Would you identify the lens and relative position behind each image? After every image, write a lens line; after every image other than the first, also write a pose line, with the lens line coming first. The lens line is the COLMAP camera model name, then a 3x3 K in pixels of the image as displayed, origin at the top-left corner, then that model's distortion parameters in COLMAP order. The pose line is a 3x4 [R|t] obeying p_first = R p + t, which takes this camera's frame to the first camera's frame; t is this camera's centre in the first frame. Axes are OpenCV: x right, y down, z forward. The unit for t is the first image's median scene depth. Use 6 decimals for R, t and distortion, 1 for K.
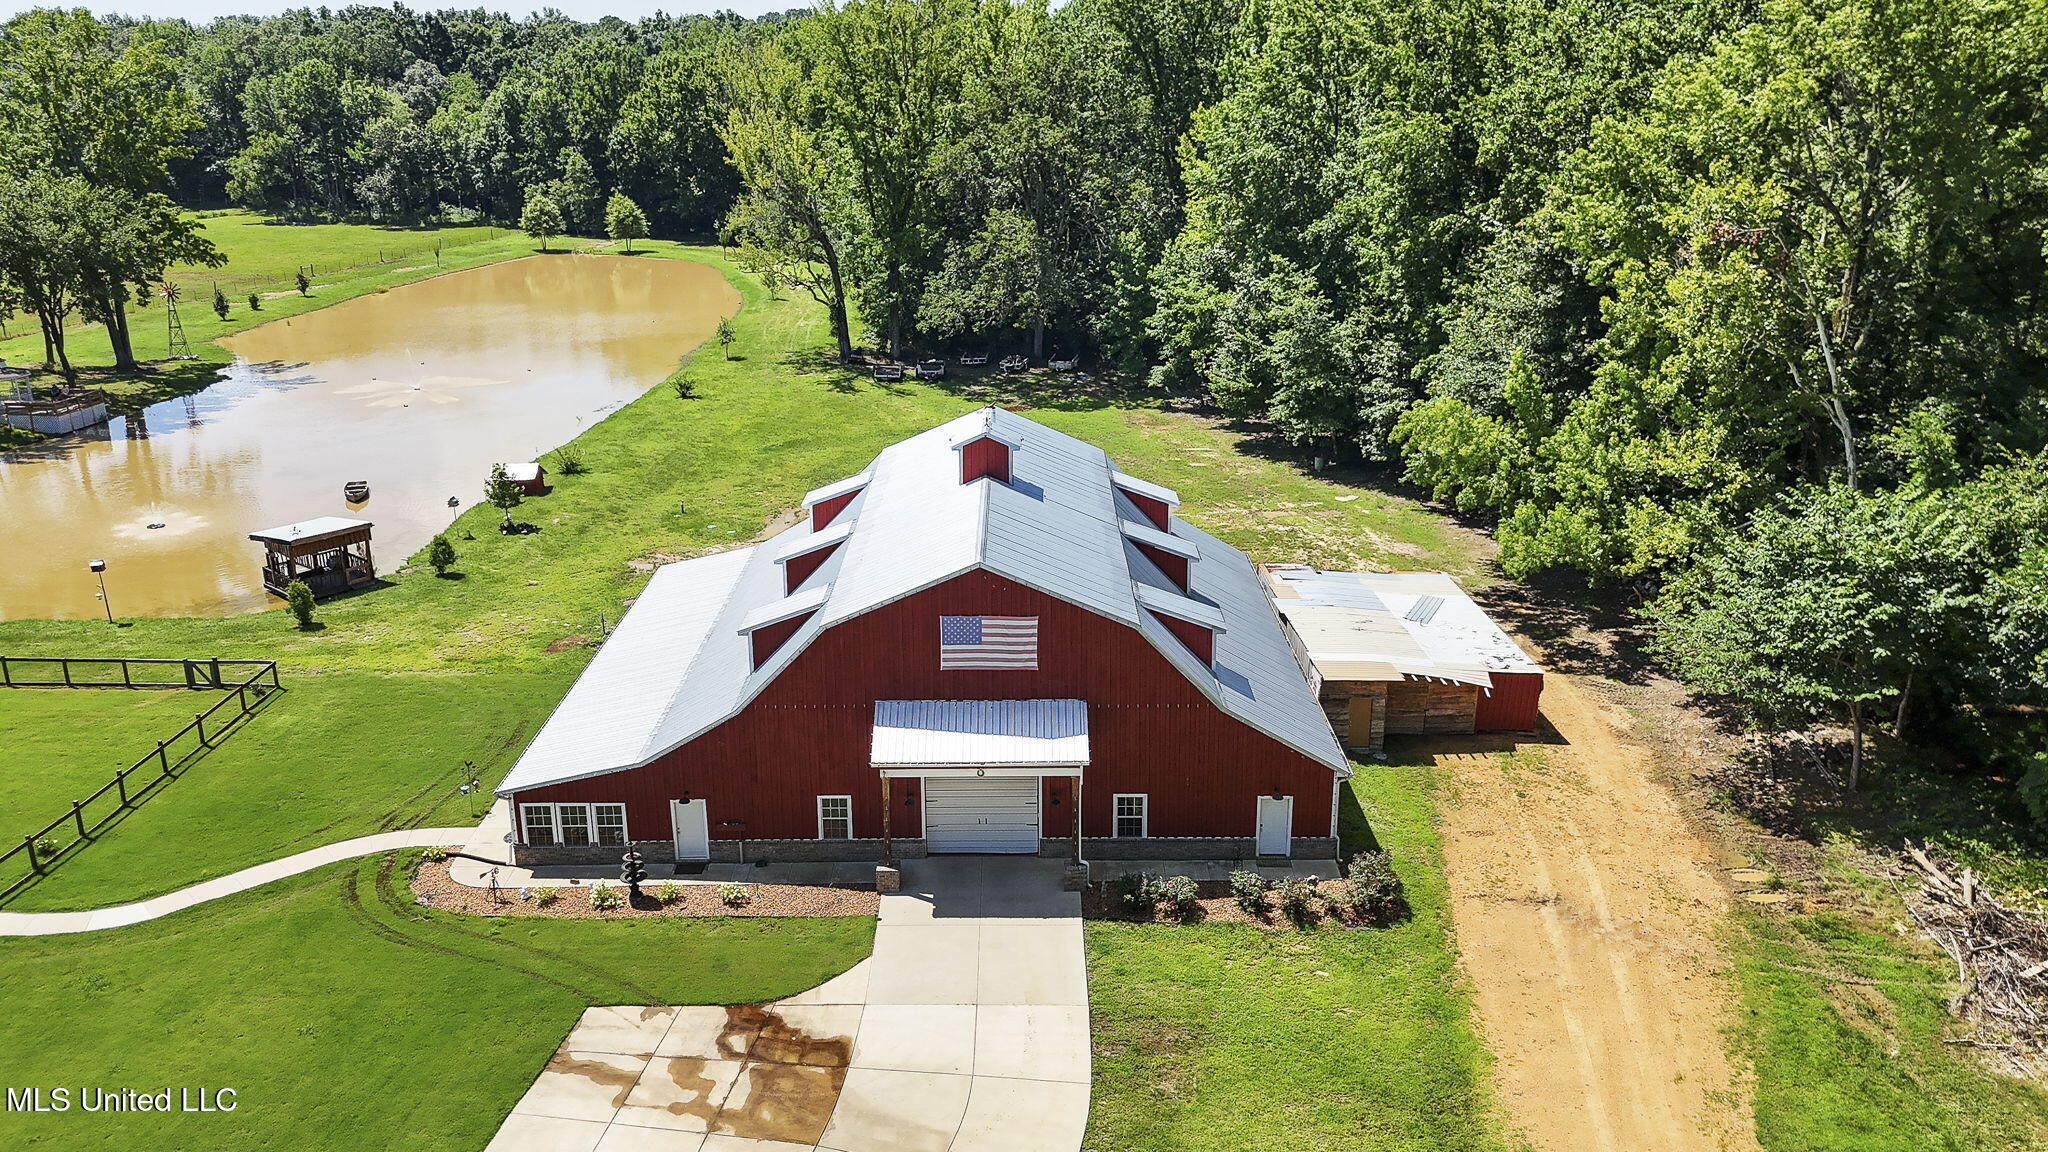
lens RADIAL K [[1540.3, 0, 986.5], [0, 1540.3, 610.8], [0, 0, 1]] dist [0.036300, -0.021666]
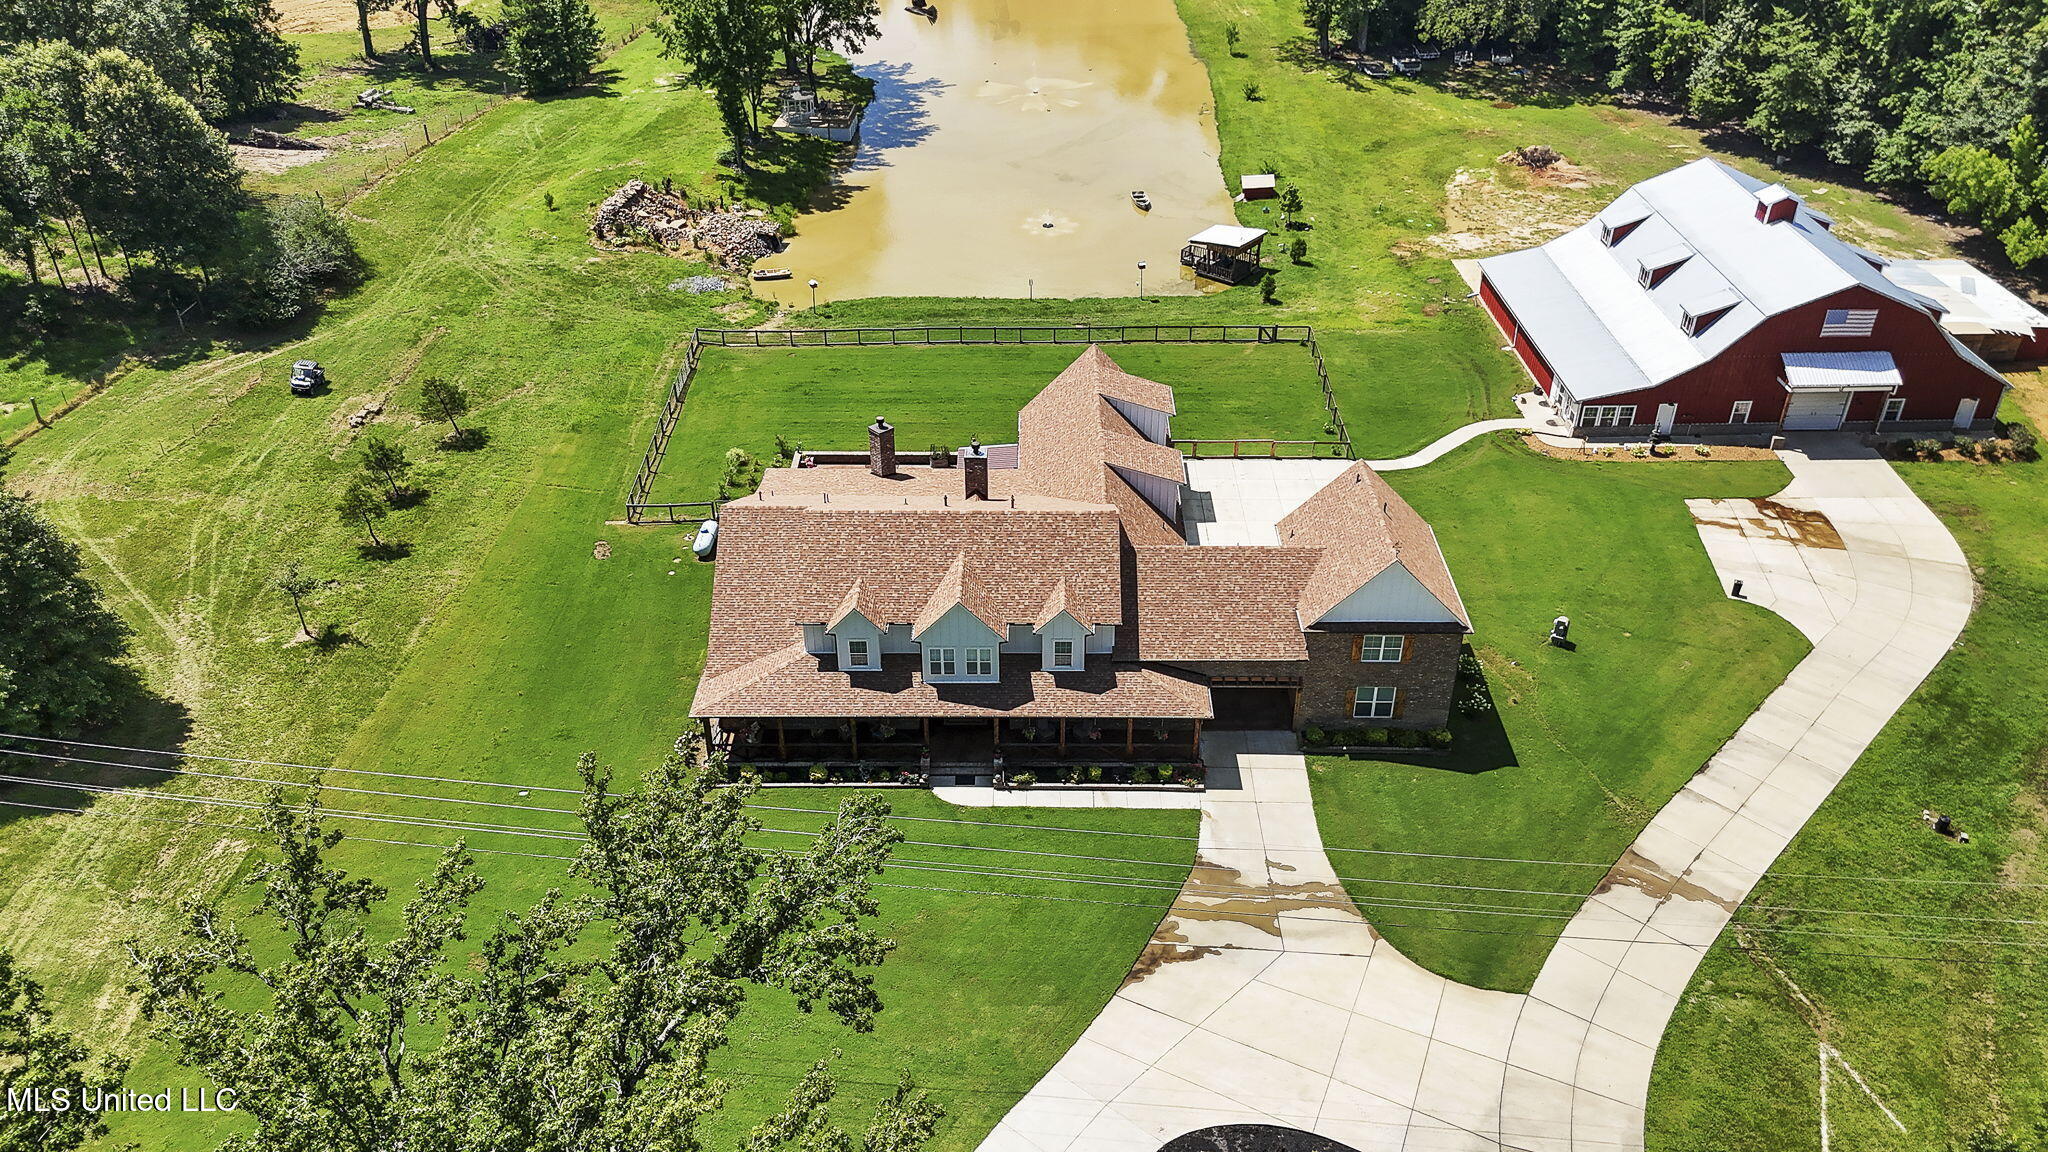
lens RADIAL K [[1540.3, 0, 1025.2], [0, 1540.3, 571.3], [0, 0, 1]] dist [0.036300, -0.021666]
pose [[0.999919, -0.009435, 0.008584, -1.028539], [0.007205, 0.973102, 0.230263, -0.130159], [-0.010525, -0.230182, 0.973091, -0.962508]]
